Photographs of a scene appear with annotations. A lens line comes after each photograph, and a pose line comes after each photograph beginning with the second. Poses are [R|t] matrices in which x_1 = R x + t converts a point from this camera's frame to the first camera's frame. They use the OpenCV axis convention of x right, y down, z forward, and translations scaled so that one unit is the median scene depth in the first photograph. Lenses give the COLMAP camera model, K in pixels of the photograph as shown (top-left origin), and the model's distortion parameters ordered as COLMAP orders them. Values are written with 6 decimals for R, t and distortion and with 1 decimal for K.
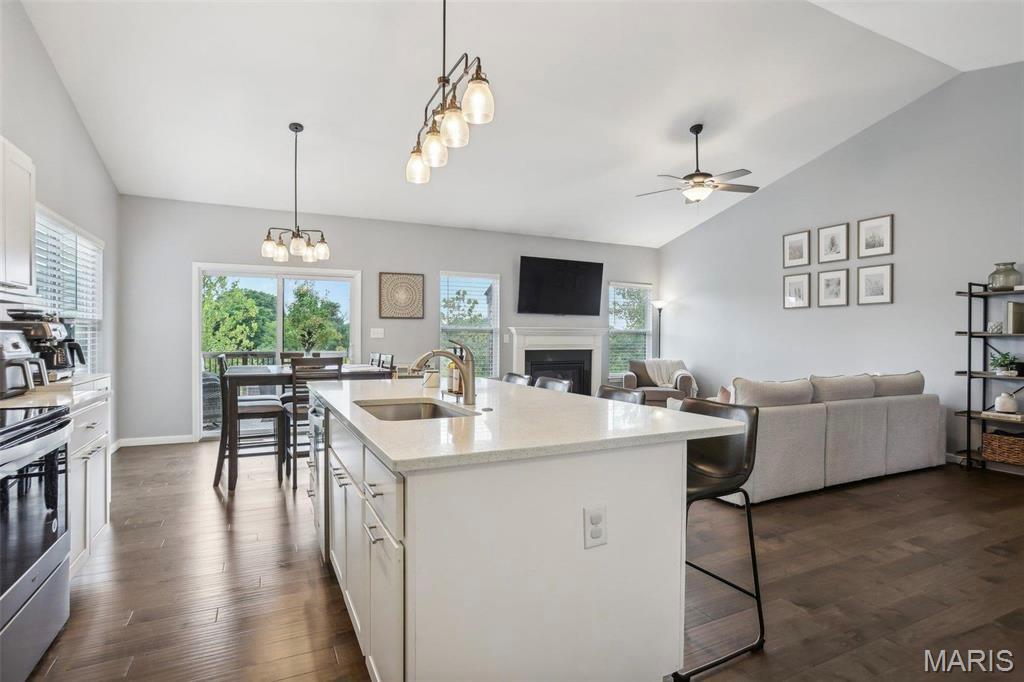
lens RADIAL K [[521.0, 0, 513.3], [0, 521.0, 338.7], [0, 0, 1]] dist [-0.024851, 0.000539]
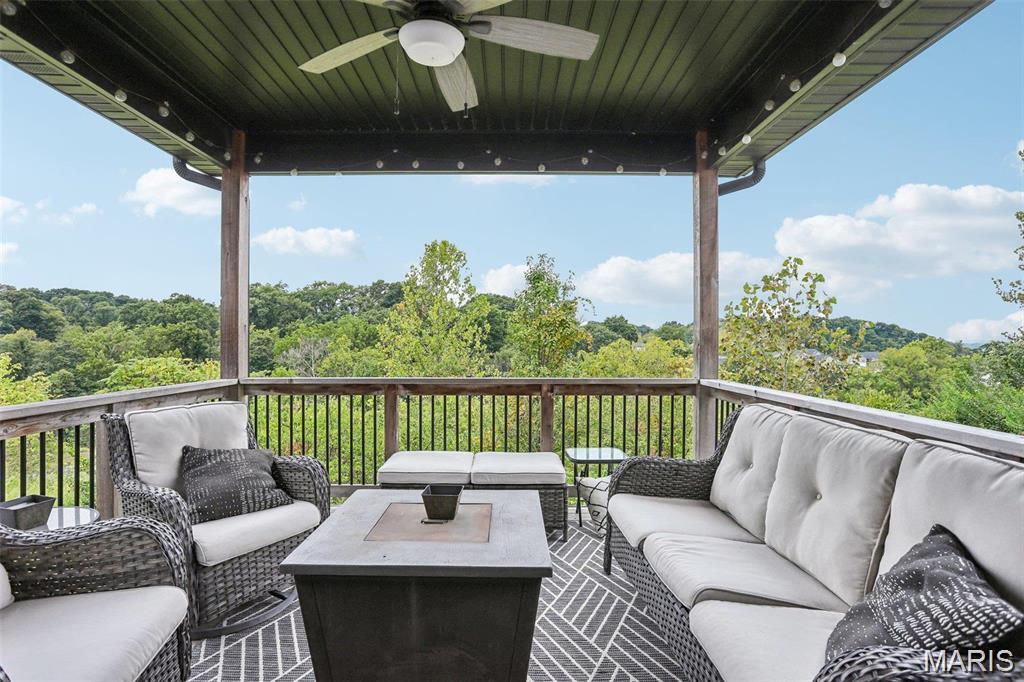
lens RADIAL K [[521.0, 0, 511.8], [0, 521.0, 340.1], [0, 0, 1]] dist [-0.024851, 0.000539]
pose [[0.903366, -0.000942, -0.428870, -0.091270], [0.000499, 0.999999, -0.001146, -0.001094], [0.428870, 0.000822, 0.903366, 0.234399]]
